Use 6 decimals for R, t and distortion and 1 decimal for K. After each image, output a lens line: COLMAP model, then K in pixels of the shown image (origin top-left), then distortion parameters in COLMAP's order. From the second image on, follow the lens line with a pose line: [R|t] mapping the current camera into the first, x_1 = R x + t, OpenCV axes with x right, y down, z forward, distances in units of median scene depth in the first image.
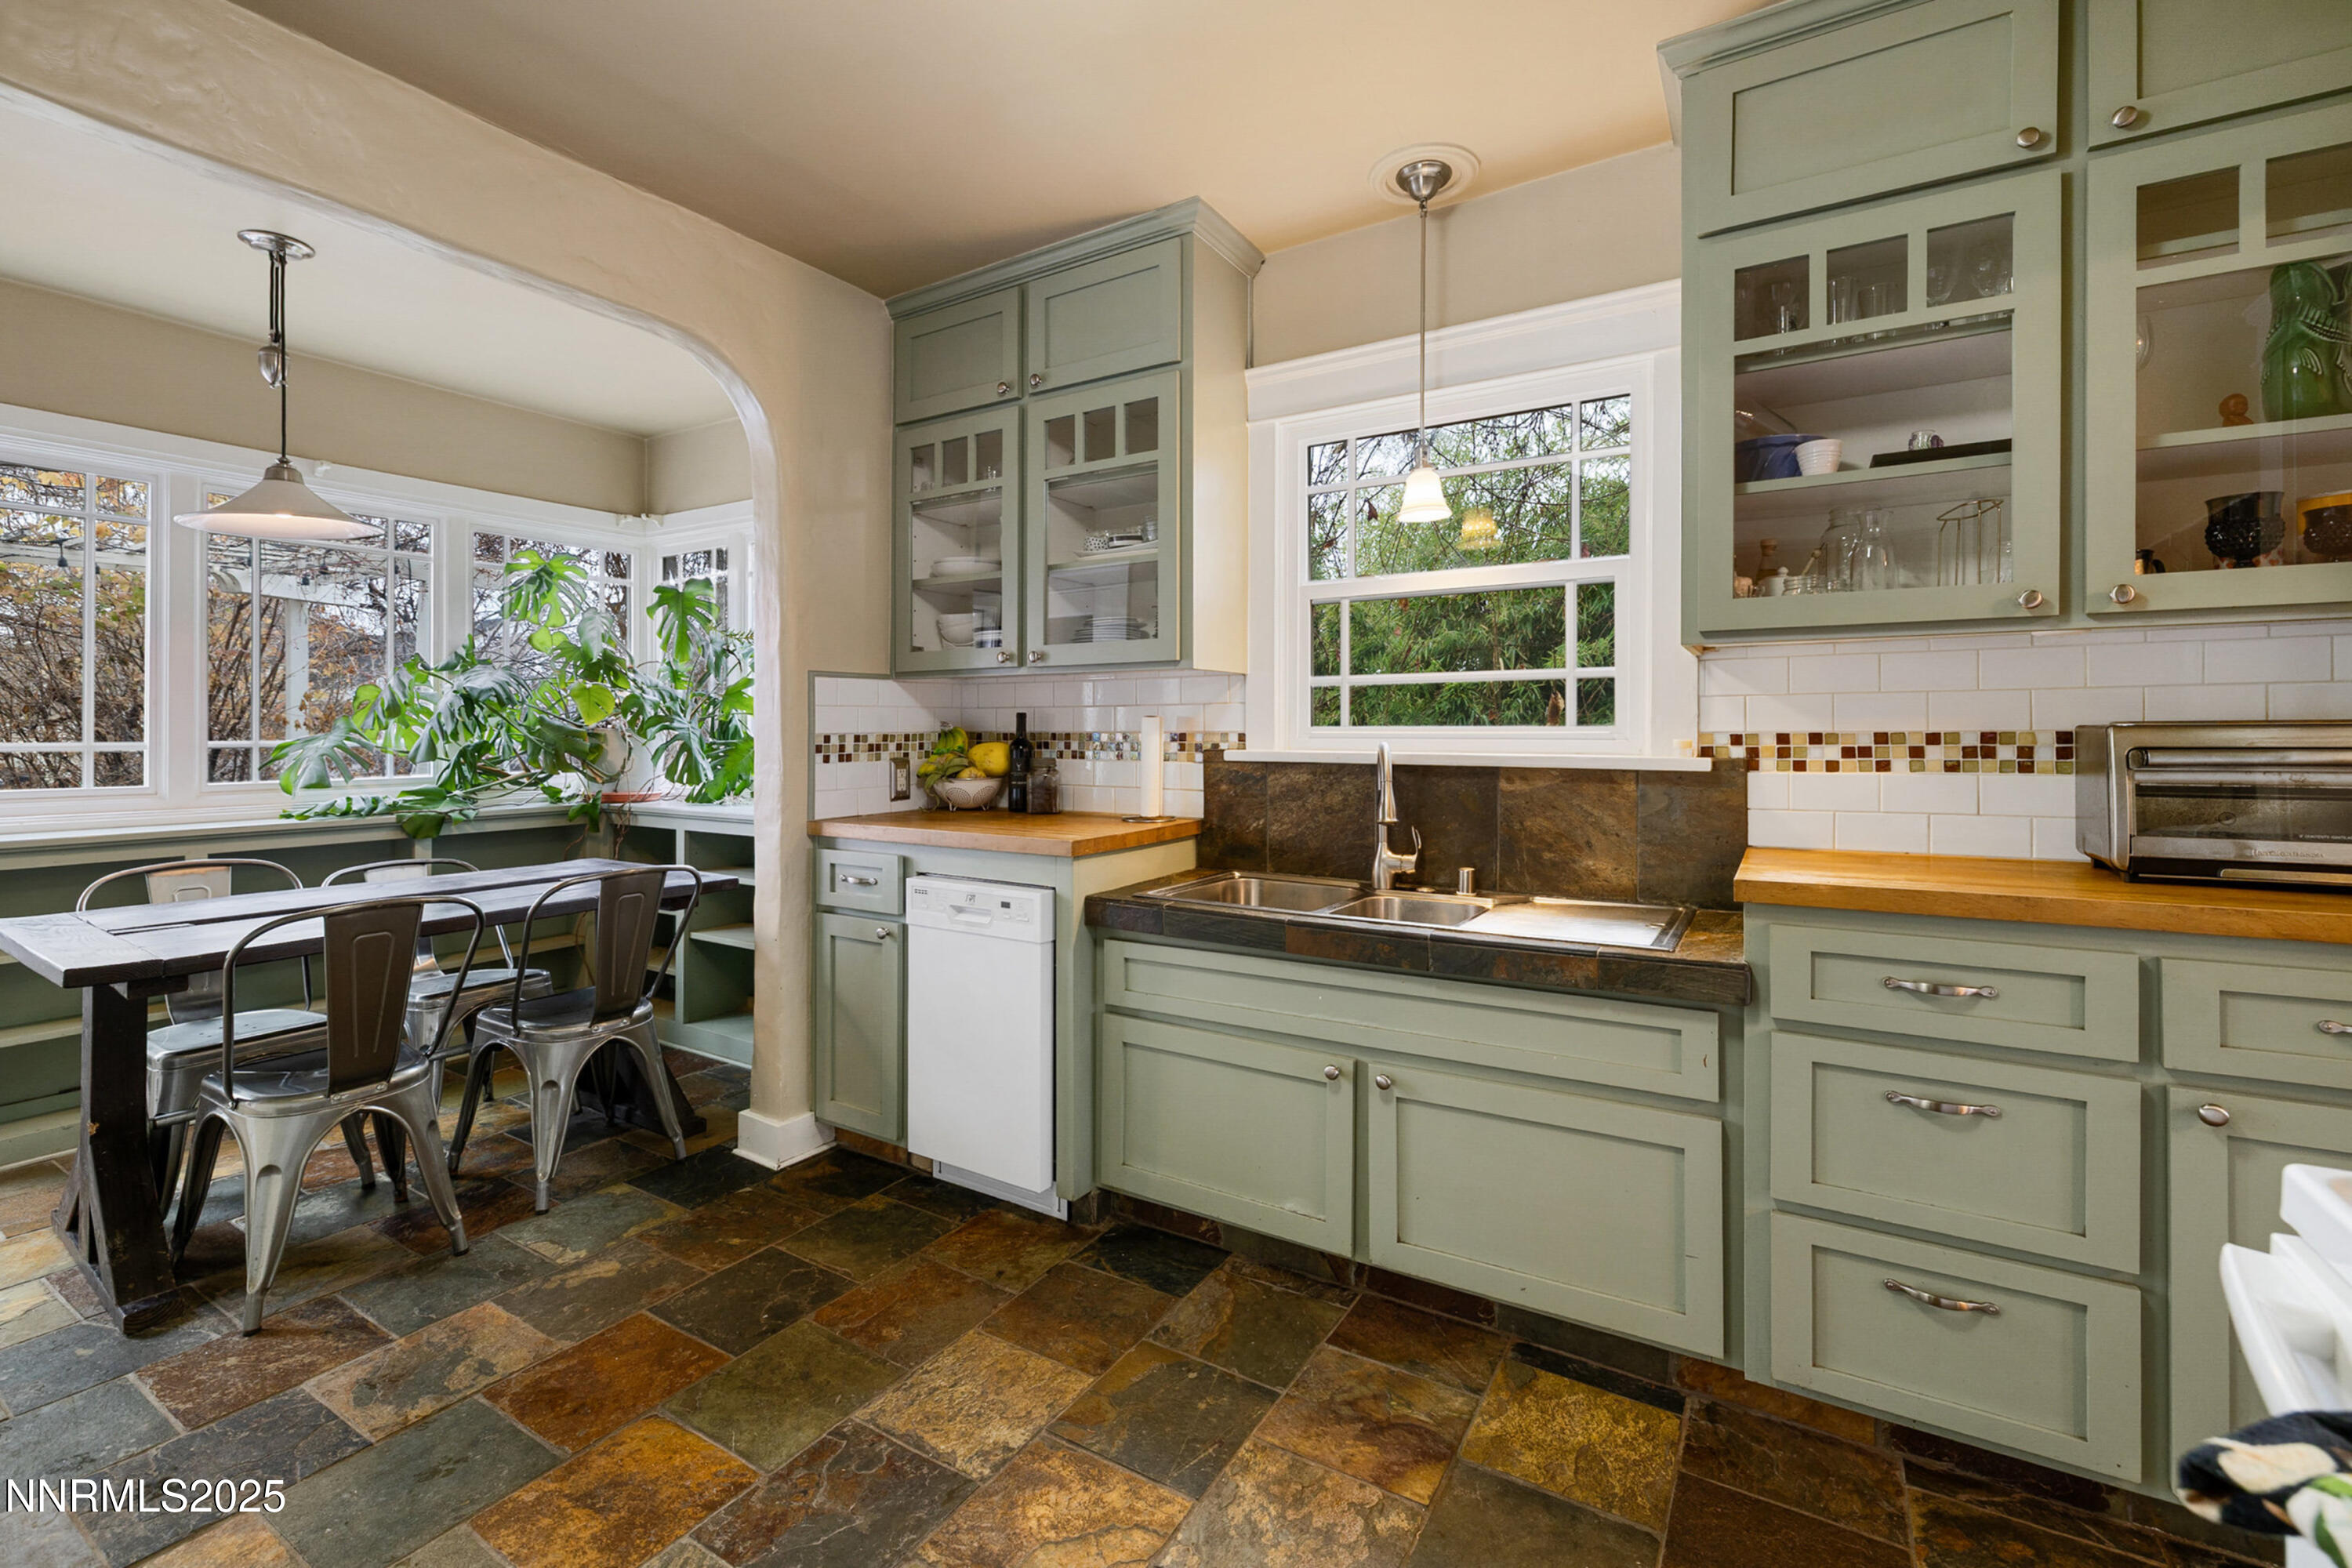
lens RADIAL K [[1008.5, 0, 1189.5], [0, 1008.5, 725.7], [0, 0, 1]] dist [0.000331, 0.000338]
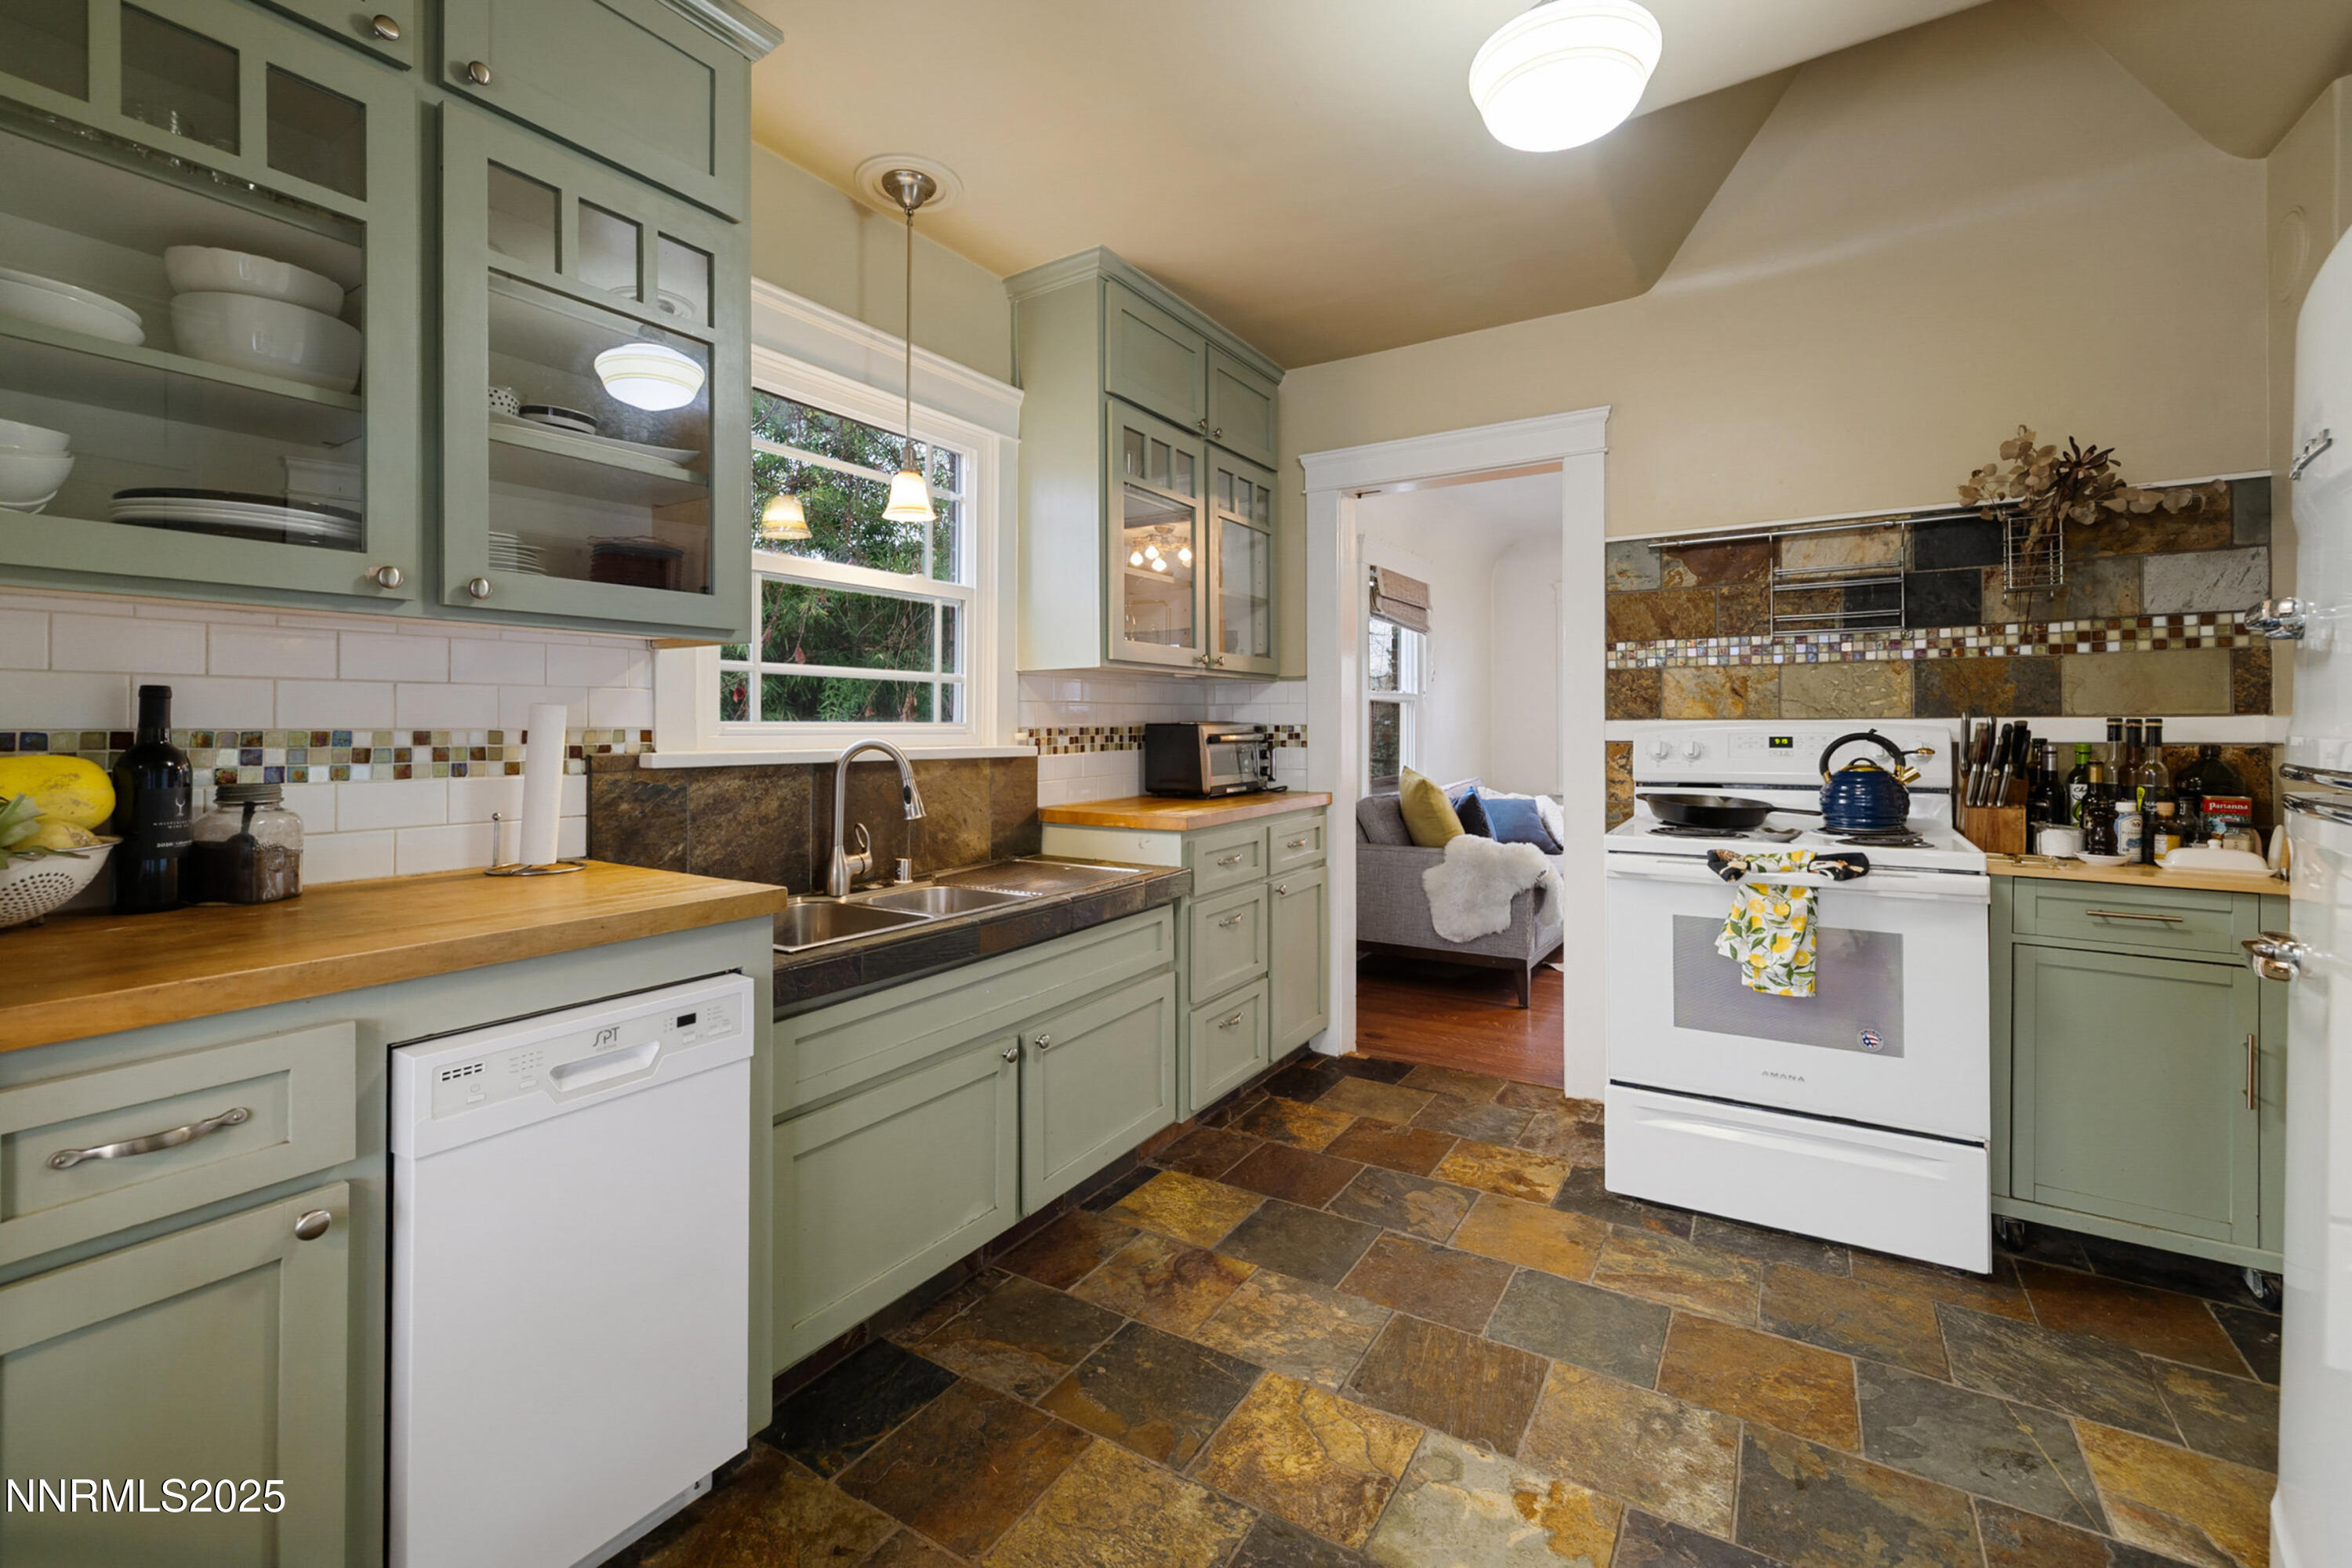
lens RADIAL K [[1008.5, 0, 1159.9], [0, 1008.5, 714.6], [0, 0, 1]] dist [0.000331, 0.000338]
pose [[0.022260, 0.012256, 0.999677, -1.086781], [-0.003026, 0.999921, -0.012191, 0.006419], [-0.999748, -0.002754, 0.022296, 0.997386]]
